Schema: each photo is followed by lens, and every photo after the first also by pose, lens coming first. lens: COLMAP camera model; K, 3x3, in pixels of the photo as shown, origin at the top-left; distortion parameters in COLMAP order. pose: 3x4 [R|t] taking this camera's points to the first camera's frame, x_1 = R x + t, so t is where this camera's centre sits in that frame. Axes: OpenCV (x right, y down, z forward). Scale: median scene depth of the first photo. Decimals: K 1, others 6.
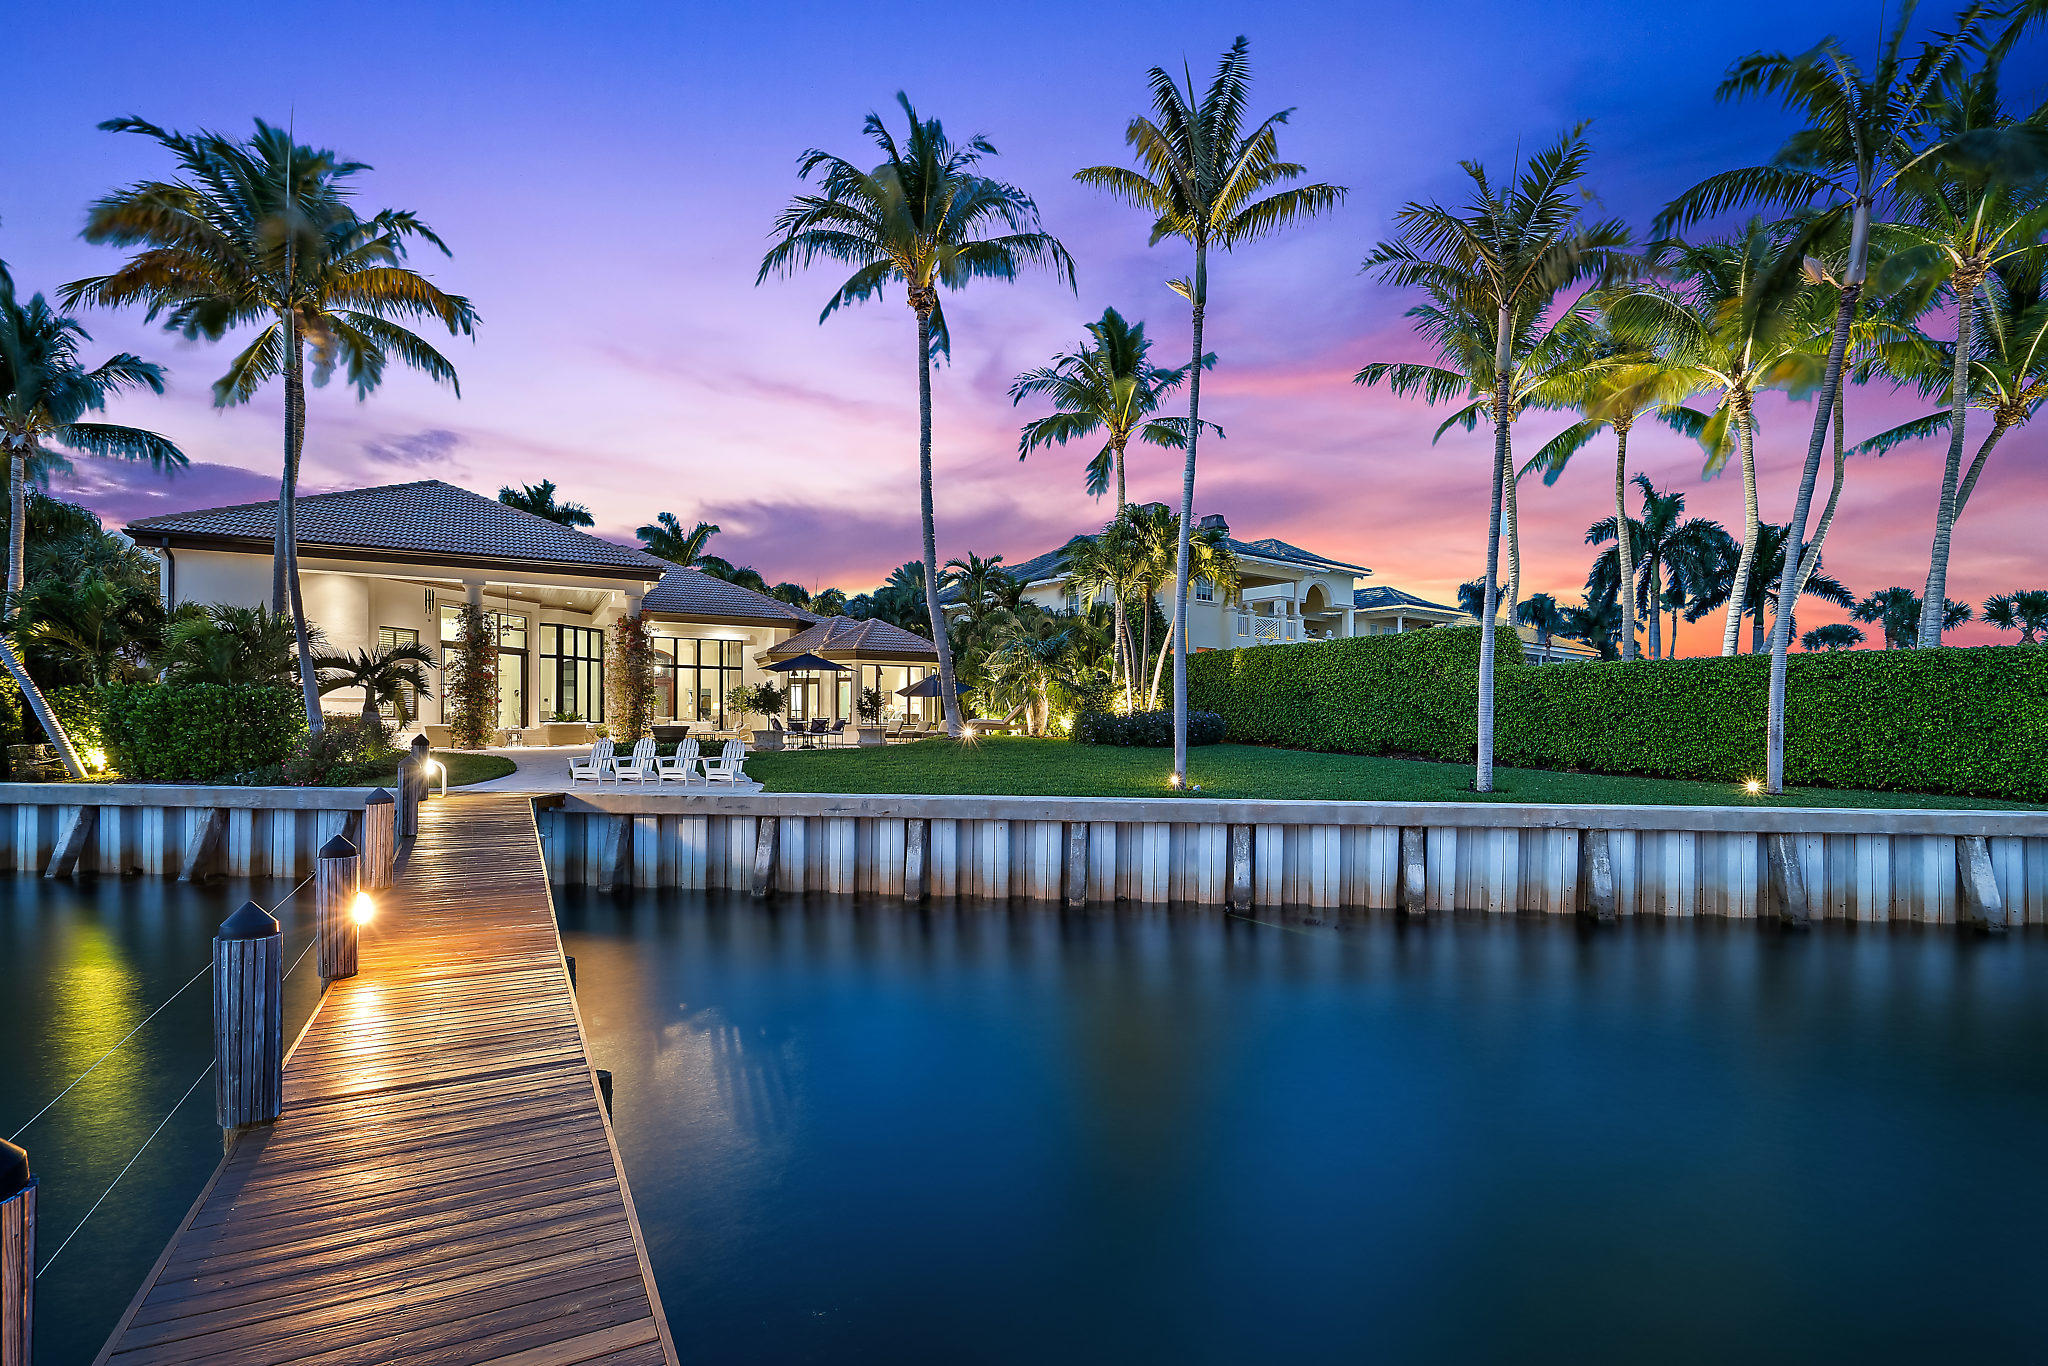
lens RADIAL K [[990.5, 0, 1021.0], [0, 990.5, 743.9], [0, 0, 1]] dist [0.000673, 0.000264]
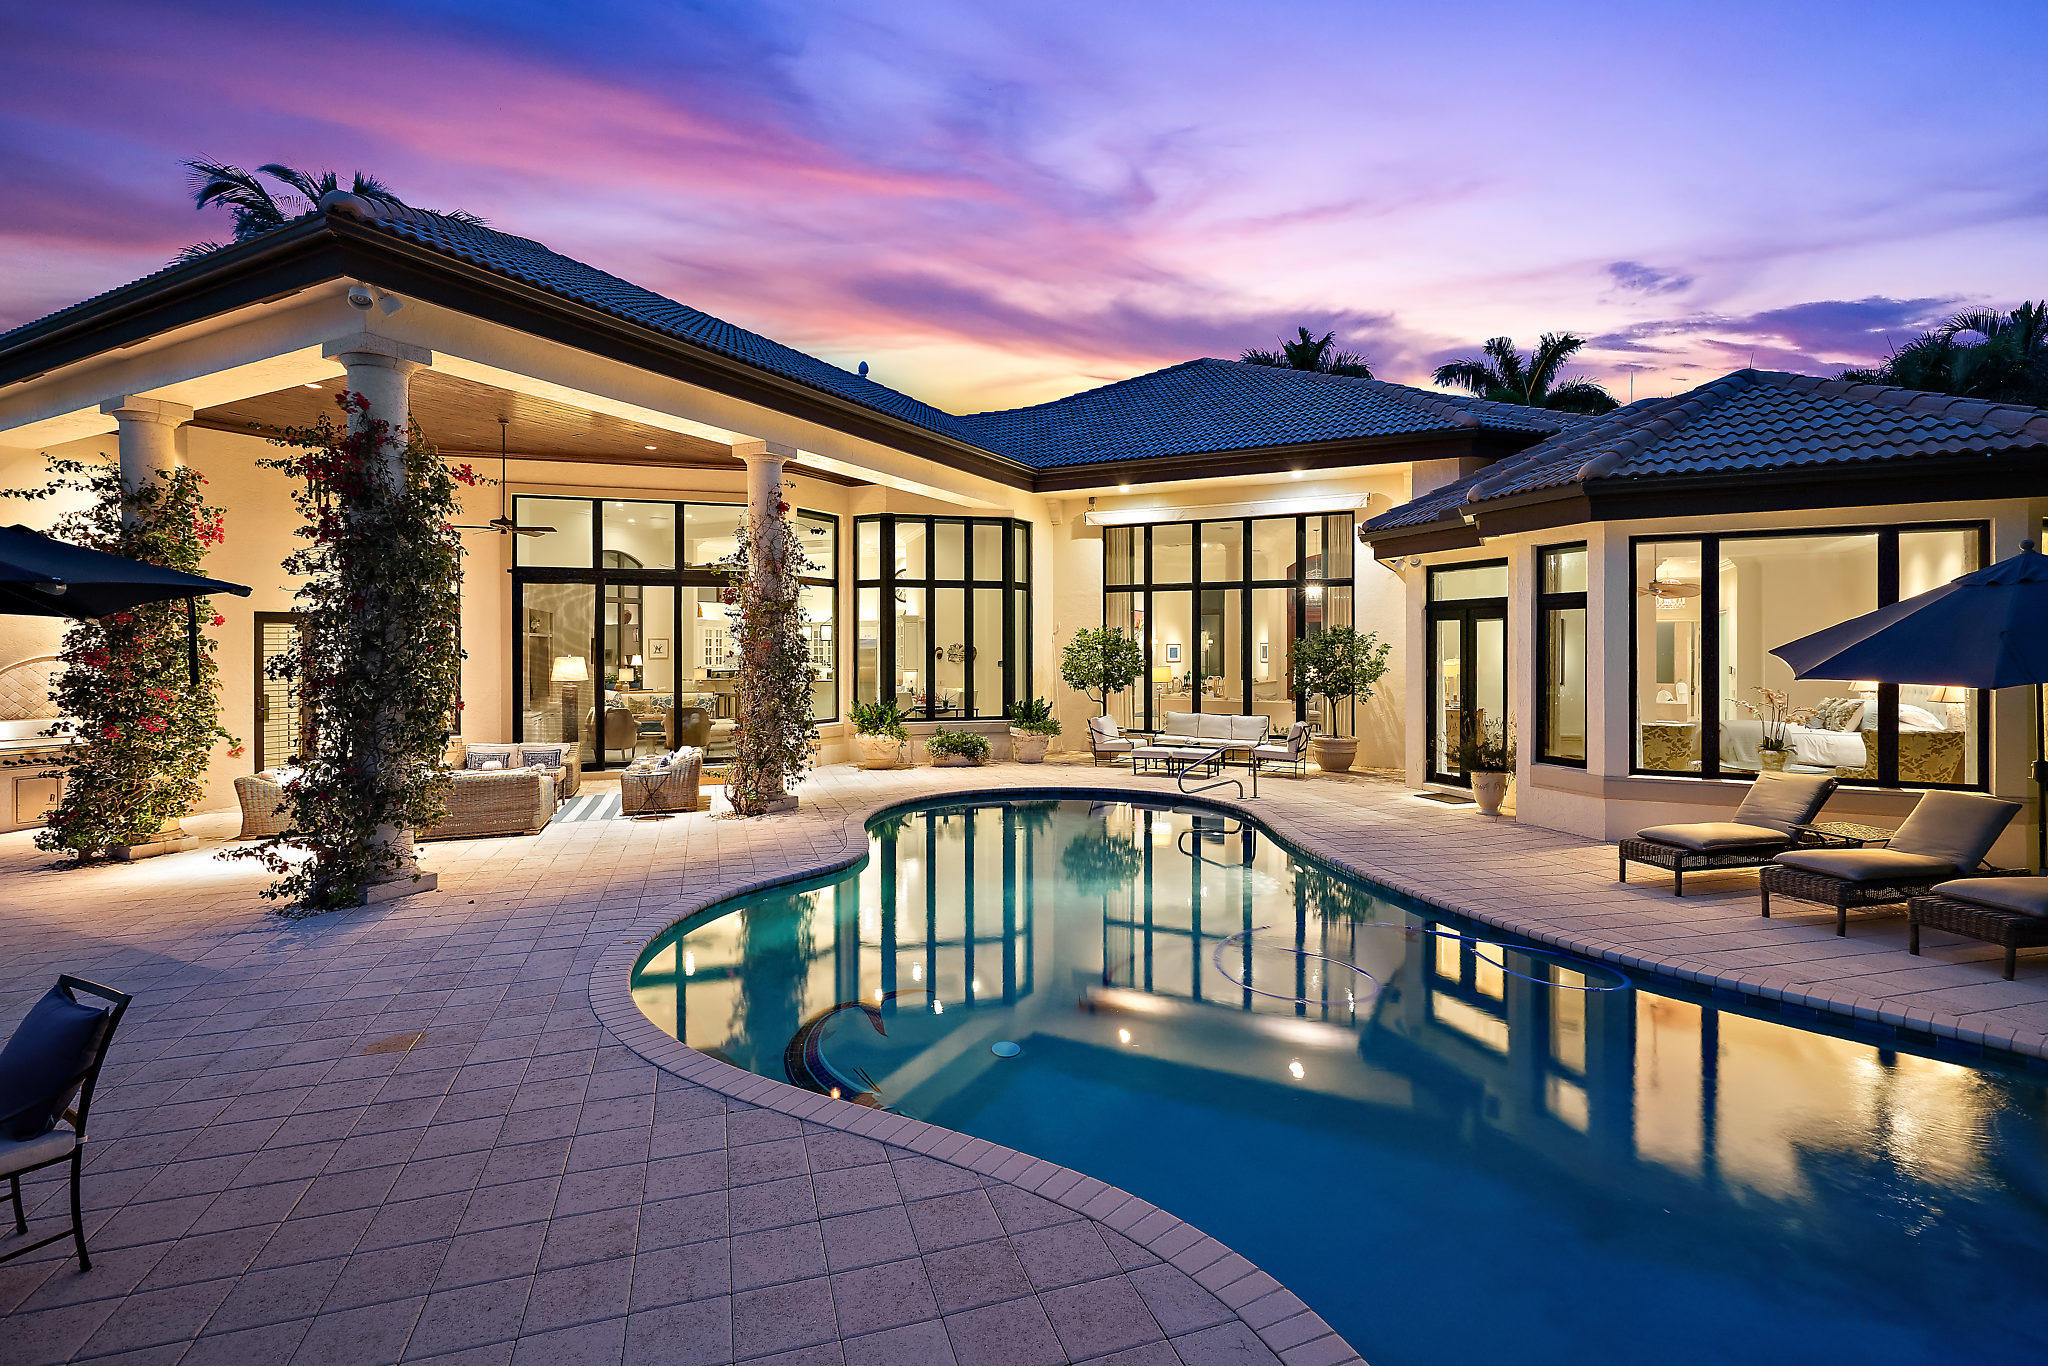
lens RADIAL K [[962.4, 0, 1024.0], [0, 962.4, 646.0], [0, 0, 1]] dist [-0.001760, -0.000881]
pose [[0.572491, -0.004995, -0.819896, -0.088054], [-0.006265, 0.999926, -0.010466, -0.090354], [0.819887, 0.011128, 0.572417, 1.326064]]
